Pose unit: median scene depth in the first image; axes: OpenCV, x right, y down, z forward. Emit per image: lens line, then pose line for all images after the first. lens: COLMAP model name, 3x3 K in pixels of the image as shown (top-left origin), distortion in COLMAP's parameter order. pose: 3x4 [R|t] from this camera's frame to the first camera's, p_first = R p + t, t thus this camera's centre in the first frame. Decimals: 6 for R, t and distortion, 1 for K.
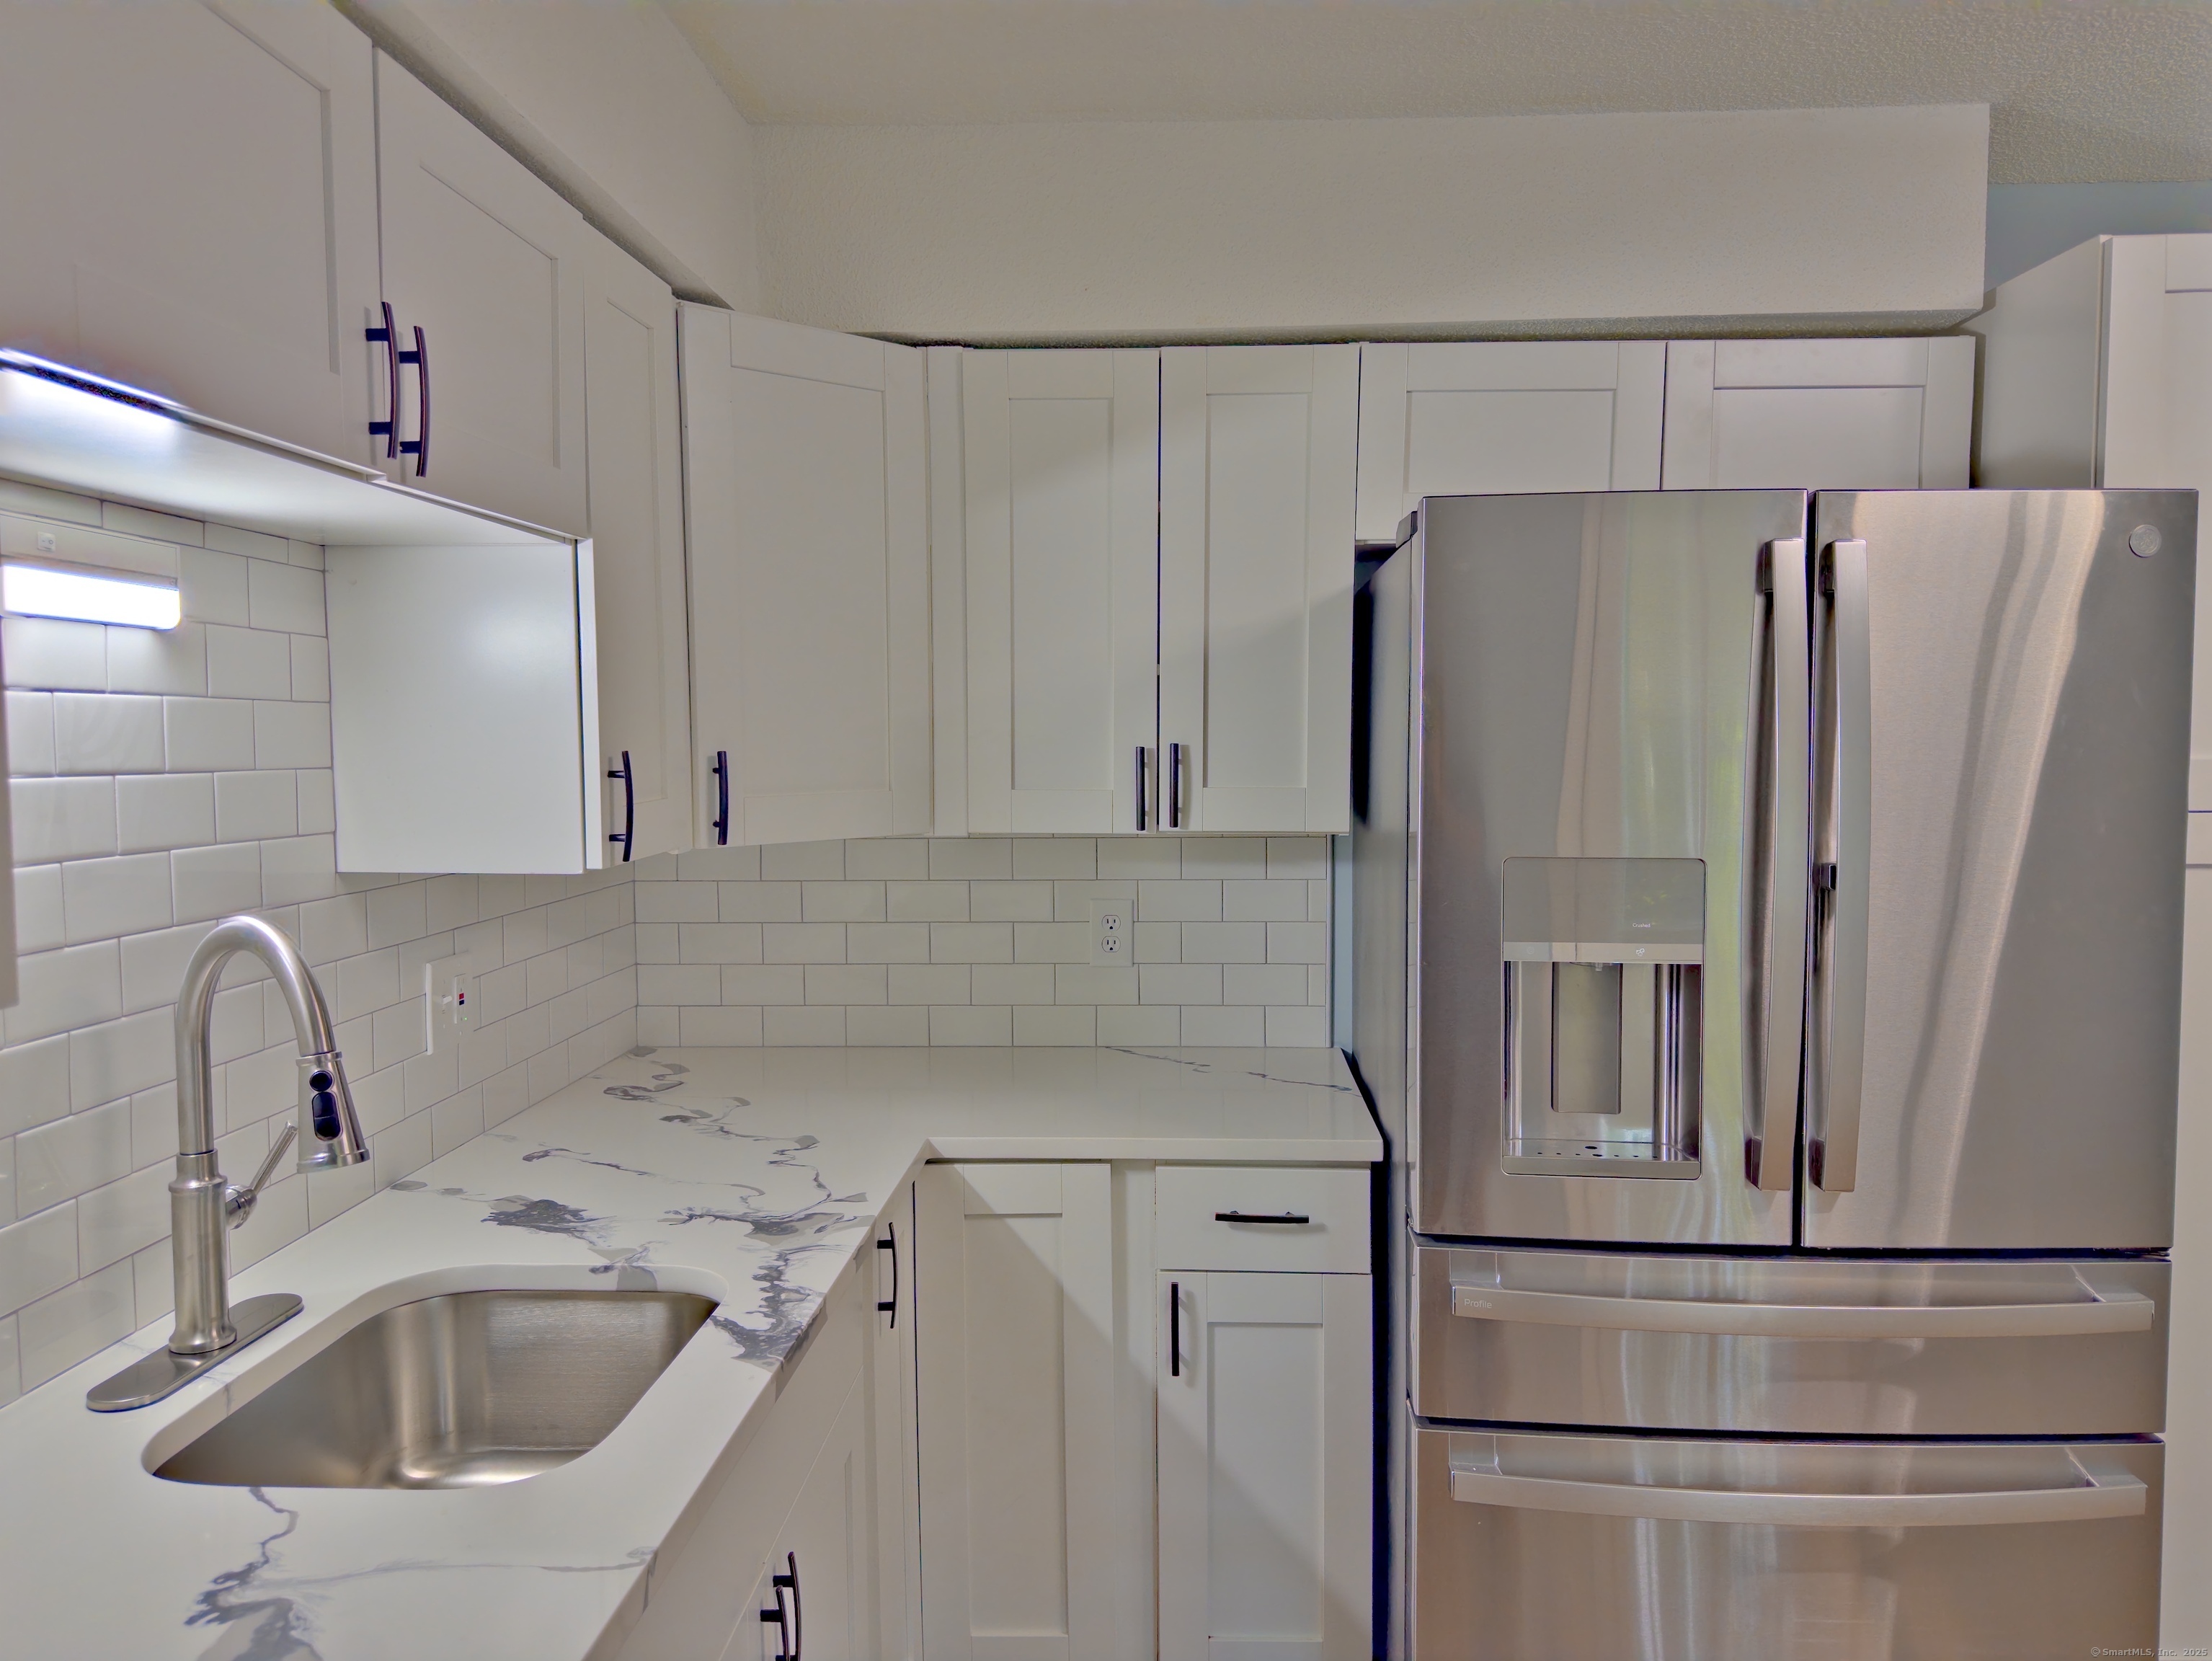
lens RADIAL K [[1542.2, 0, 1106.0], [0, 1542.2, 830.5], [0, 0, 1]] dist [0.136848, -0.164815]
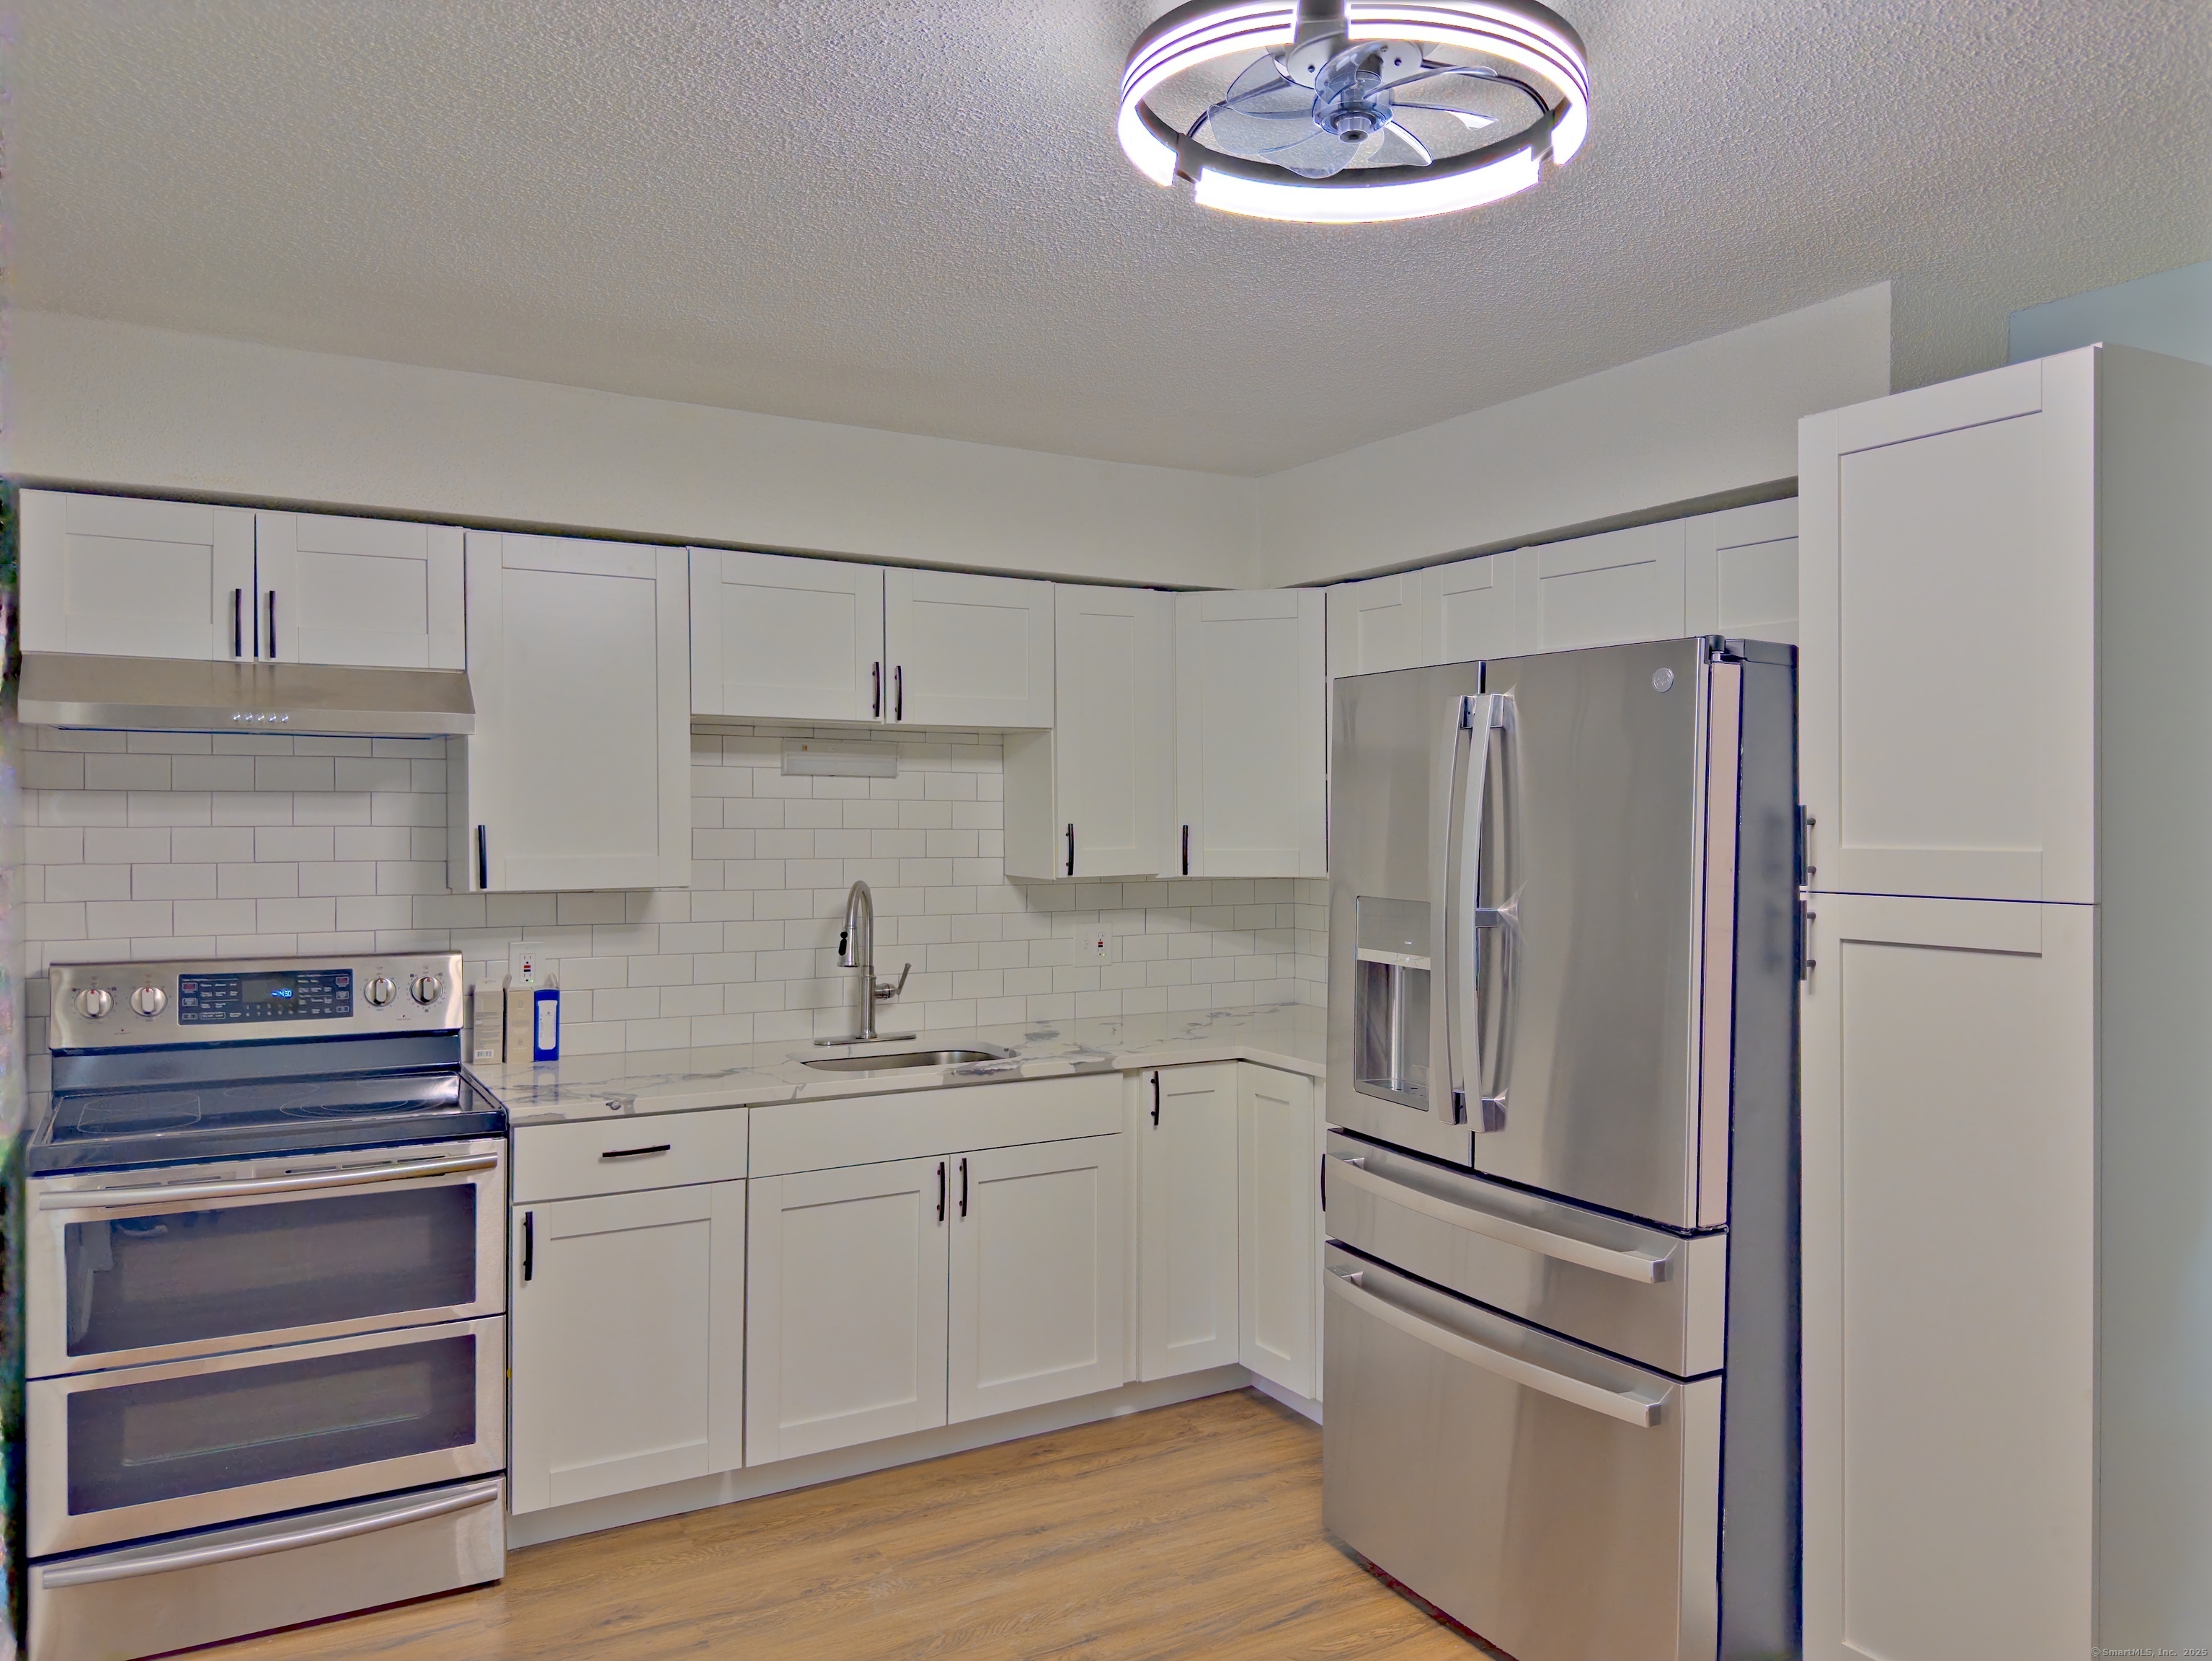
lens RADIAL K [[1542.2, 0, 1106.0], [0, 1542.2, 830.5], [0, 0, 1]] dist [0.136848, -0.164815]
pose [[0.536191, 0.013354, -0.843991, 1.493546], [-0.044349, 0.998940, -0.012369, -0.019982], [0.842931, 0.044063, 0.536215, -0.089256]]
